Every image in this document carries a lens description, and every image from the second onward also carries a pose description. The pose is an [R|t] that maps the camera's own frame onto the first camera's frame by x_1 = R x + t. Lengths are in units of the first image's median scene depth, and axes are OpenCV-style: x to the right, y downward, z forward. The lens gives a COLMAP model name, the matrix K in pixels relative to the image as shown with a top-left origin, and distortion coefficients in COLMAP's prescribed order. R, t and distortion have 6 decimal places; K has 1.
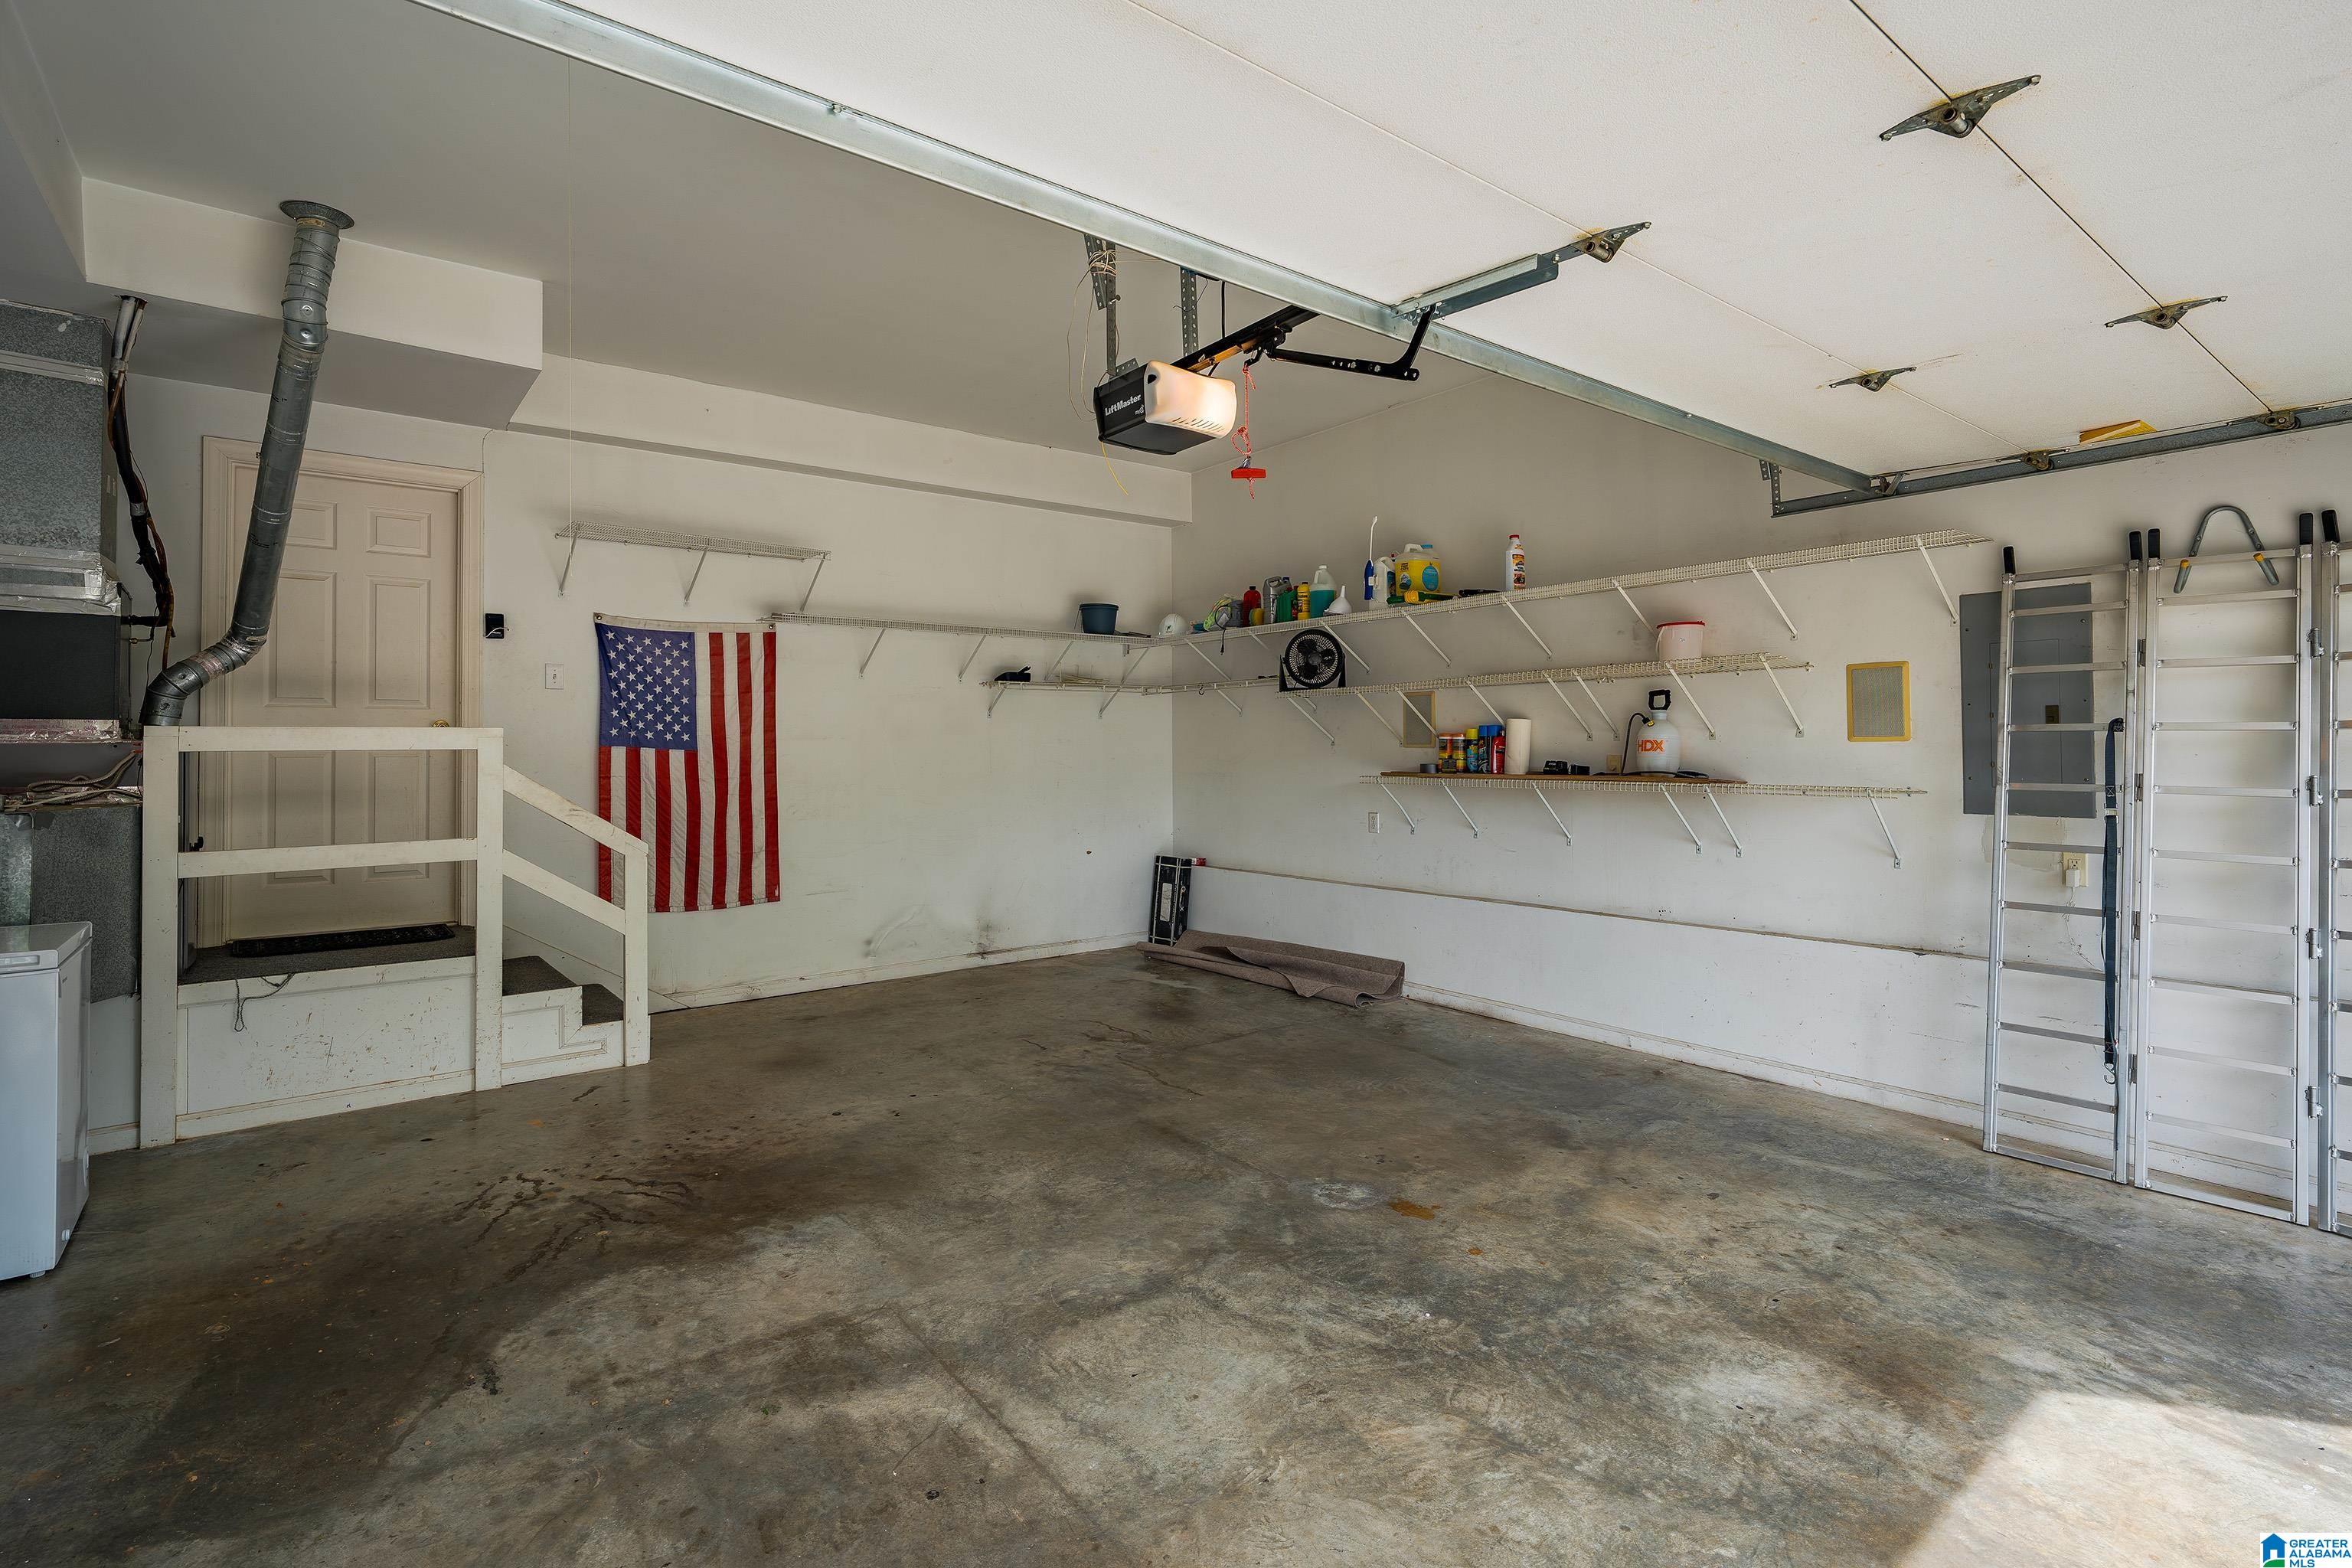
lens RADIAL K [[1125.2, 0, 1187.9], [0, 1125.2, 739.2], [0, 0, 1]] dist [-0.002486, 0.003601]
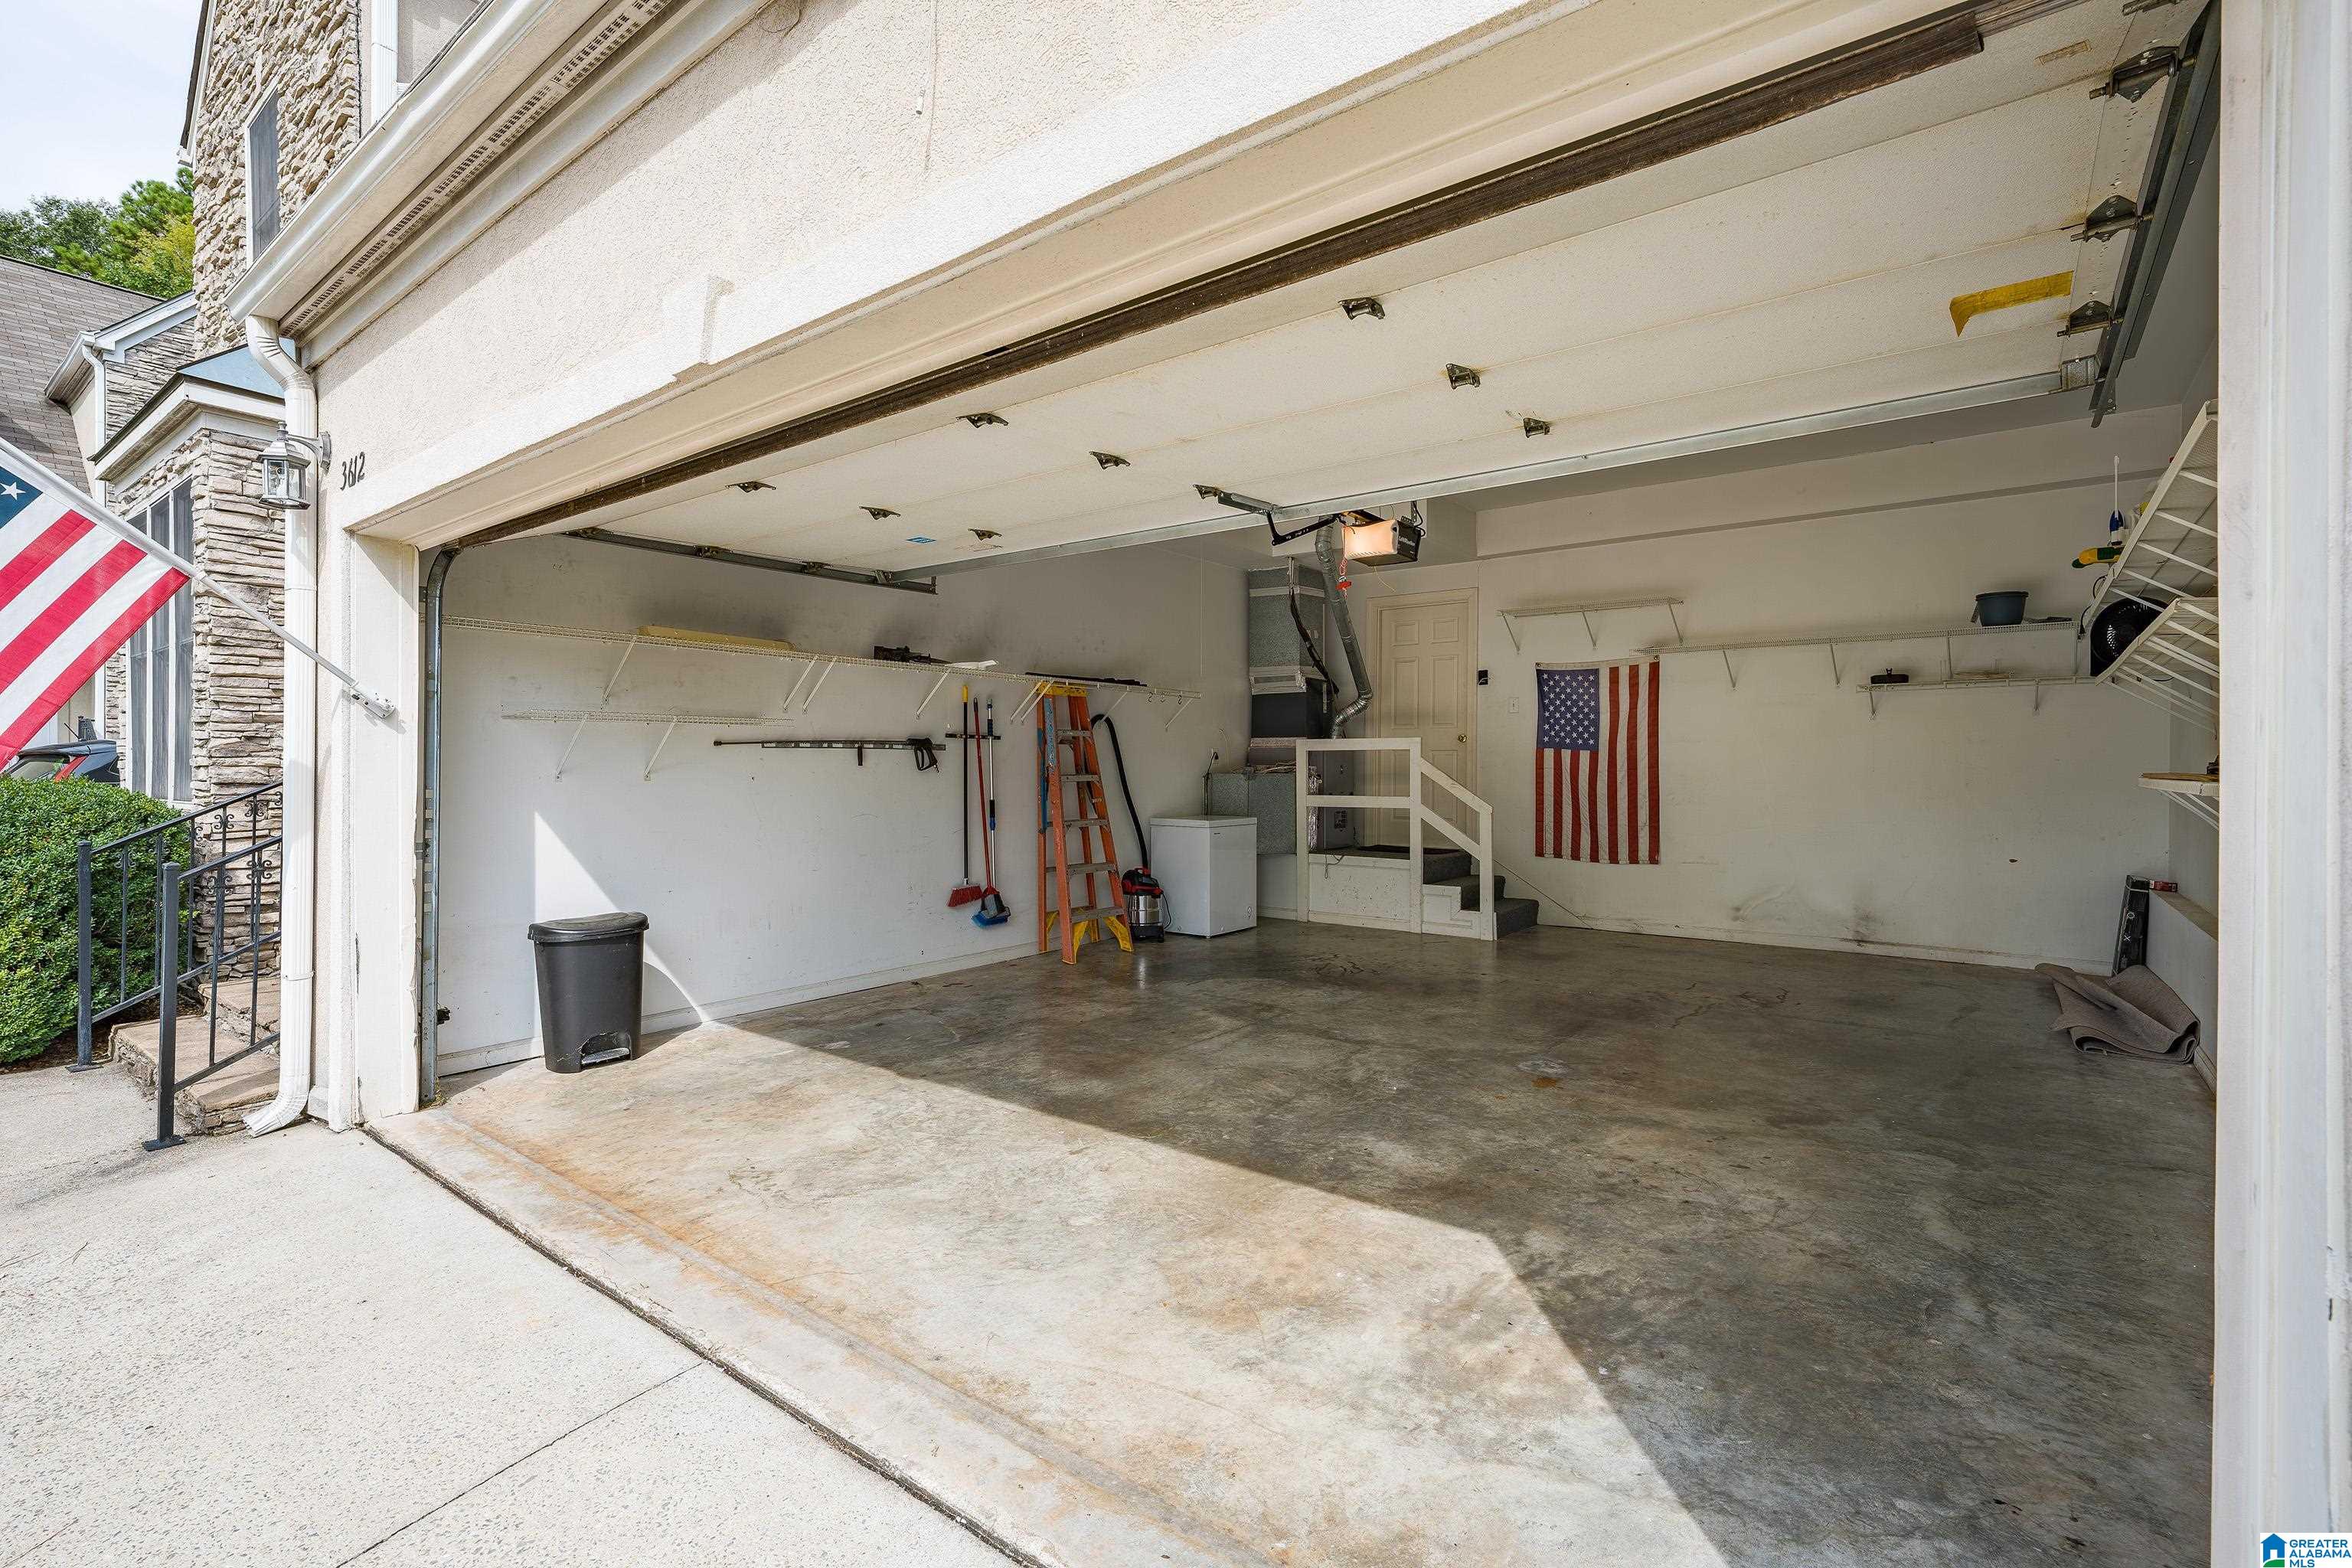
lens RADIAL K [[1073.8, 0, 1178.2], [0, 1073.8, 770.9], [0, 0, 1]] dist [0.000037, 0.000069]
pose [[0.233970, 0.010843, -0.972183, 1.344818], [0.004426, 0.999916, 0.012217, 0.028570], [0.972234, -0.007161, 0.233902, 0.277666]]
